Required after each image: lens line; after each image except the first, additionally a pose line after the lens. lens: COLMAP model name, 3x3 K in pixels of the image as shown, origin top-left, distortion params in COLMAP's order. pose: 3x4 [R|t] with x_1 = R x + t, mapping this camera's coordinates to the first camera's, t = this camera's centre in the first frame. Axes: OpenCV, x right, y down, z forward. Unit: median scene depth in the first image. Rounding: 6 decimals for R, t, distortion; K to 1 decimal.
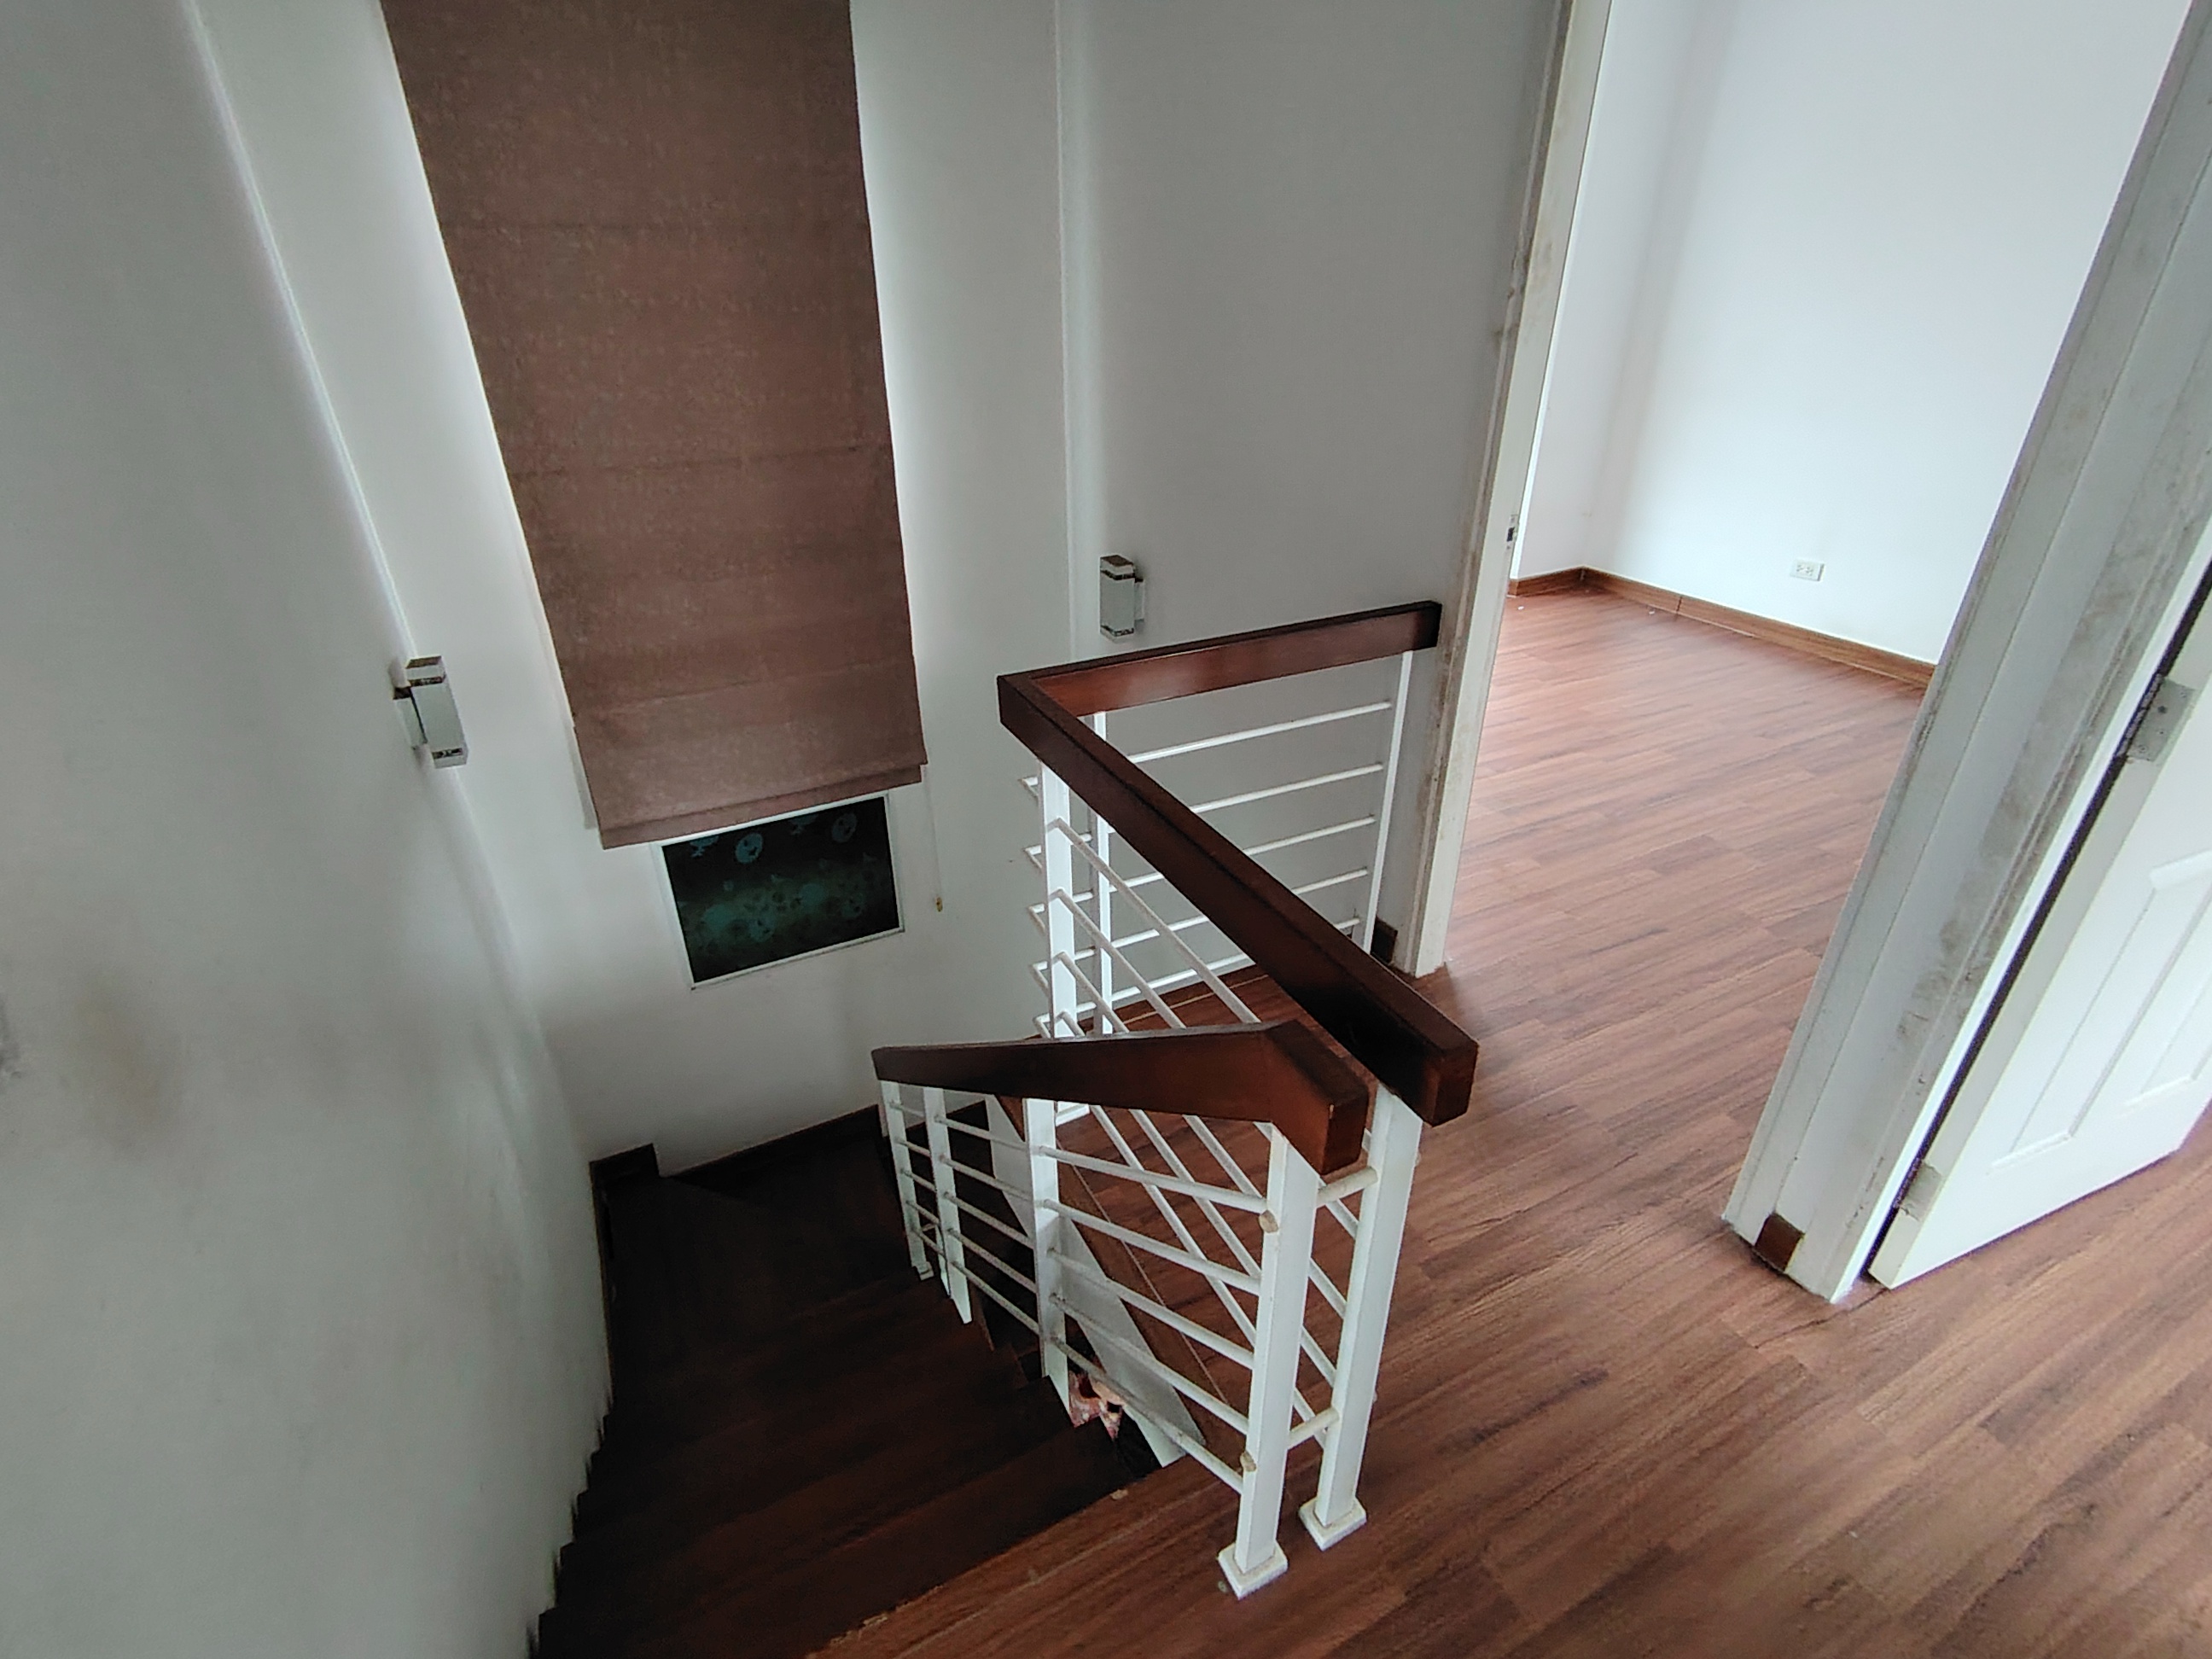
lens RADIAL K [[1053.9, 0, 1101.4], [0, 1053.9, 820.0], [0, 0, 1]] dist [0.019364, -0.006243]
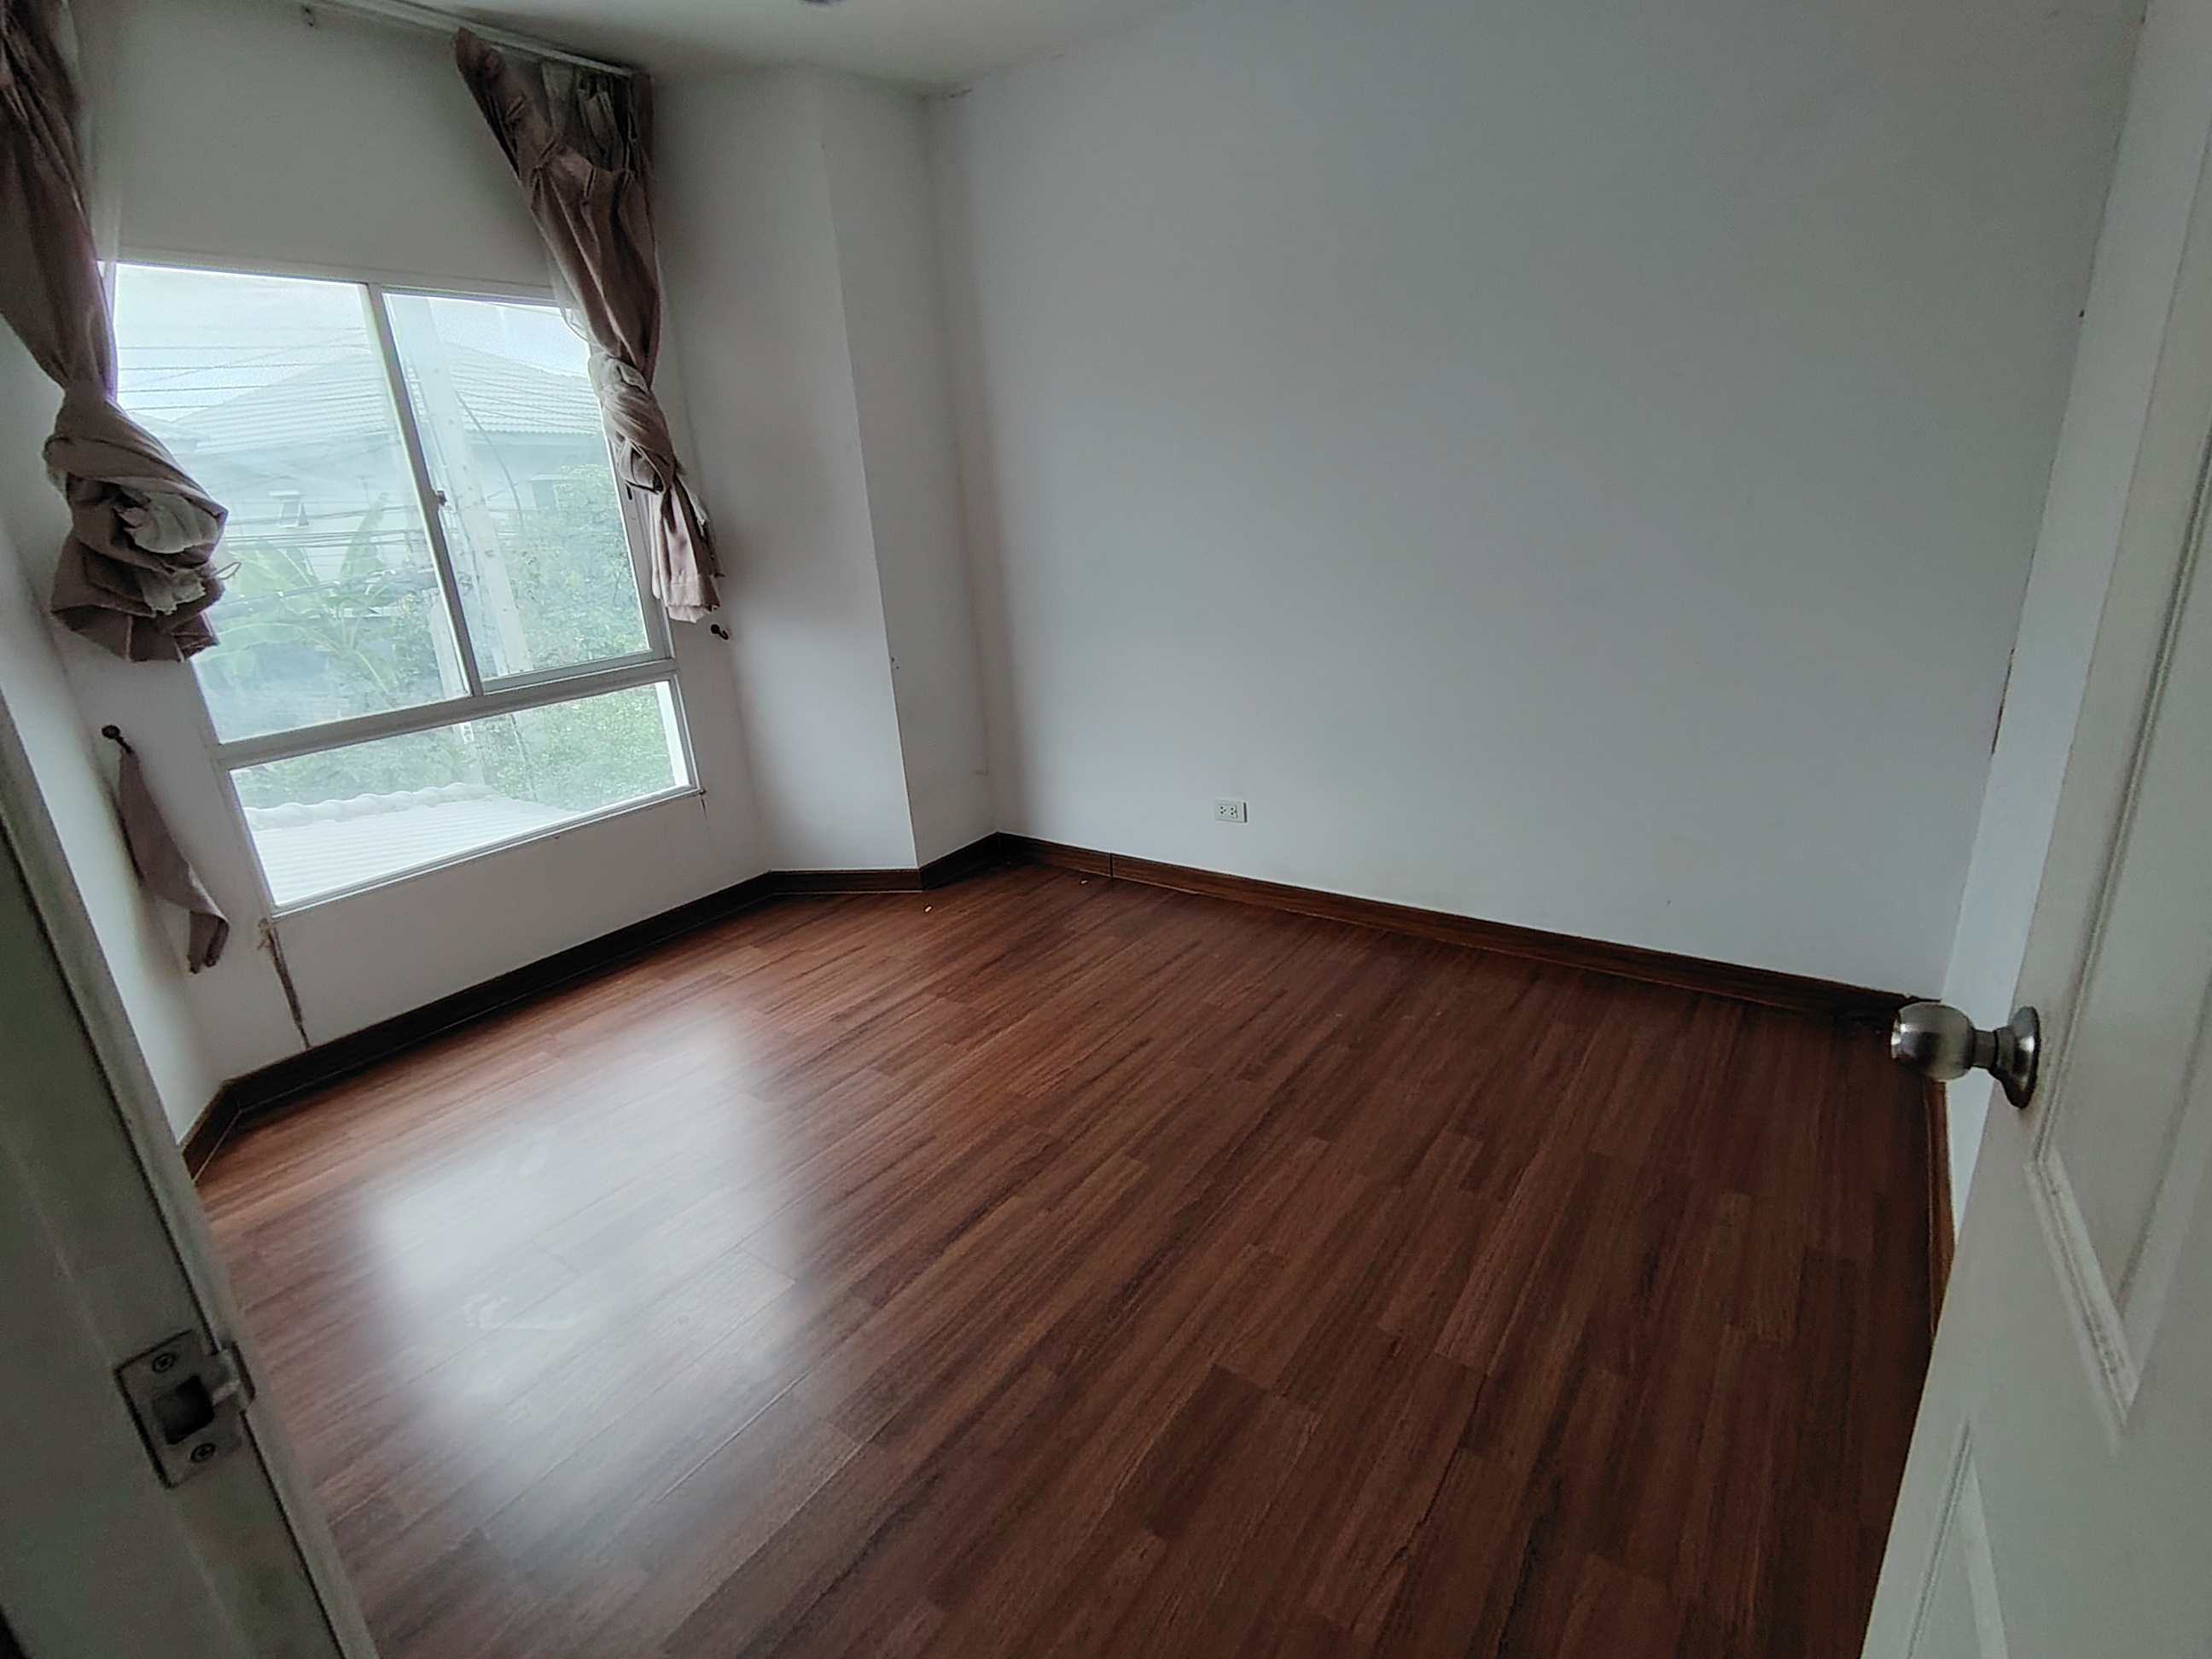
lens RADIAL K [[1053.9, 0, 1101.4], [0, 1053.9, 820.0], [0, 0, 1]] dist [0.019364, -0.006243]
pose [[0.886574, -0.189241, 0.422107, 0.450379], [0.269137, 0.953171, -0.137951, -0.277325], [-0.376234, 0.235909, 0.895988, 0.607968]]
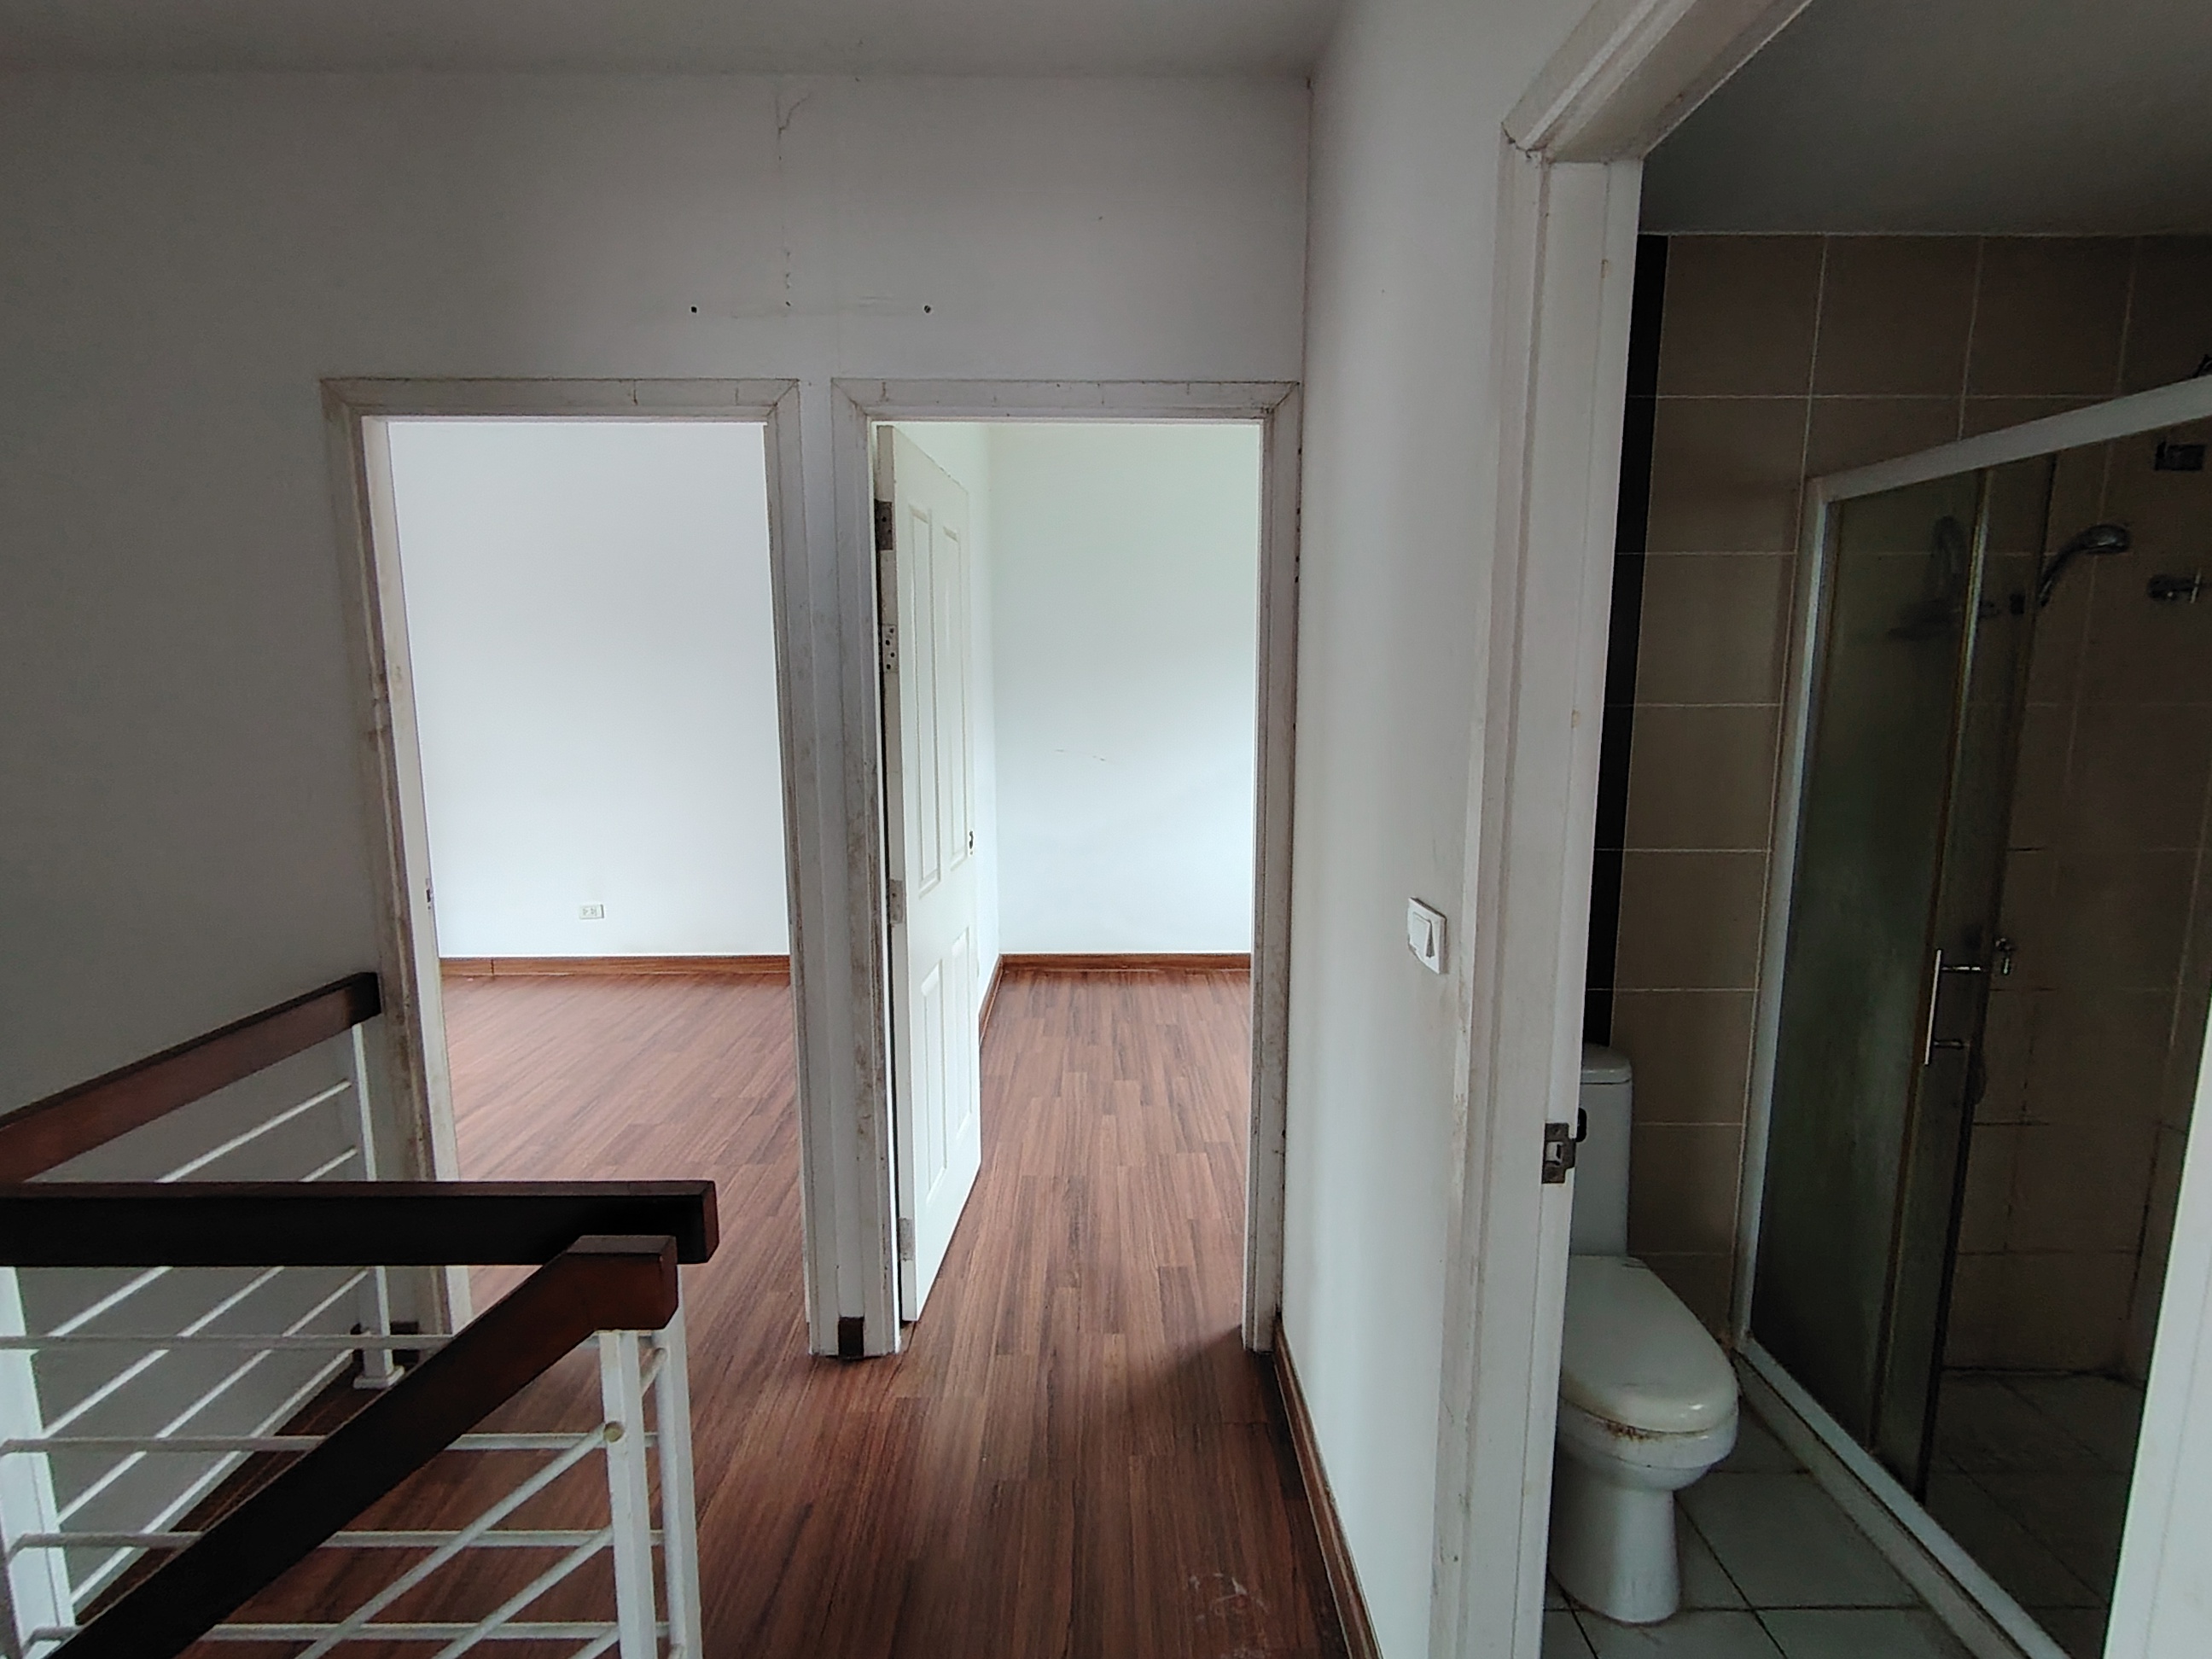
lens RADIAL K [[1053.9, 0, 1101.4], [0, 1053.9, 820.0], [0, 0, 1]] dist [0.019364, -0.006243]
pose [[0.447555, -0.120793, 0.886060, -0.251056], [0.426545, 0.899693, -0.092799, 0.058428], [-0.785973, 0.419477, 0.454186, -0.089562]]
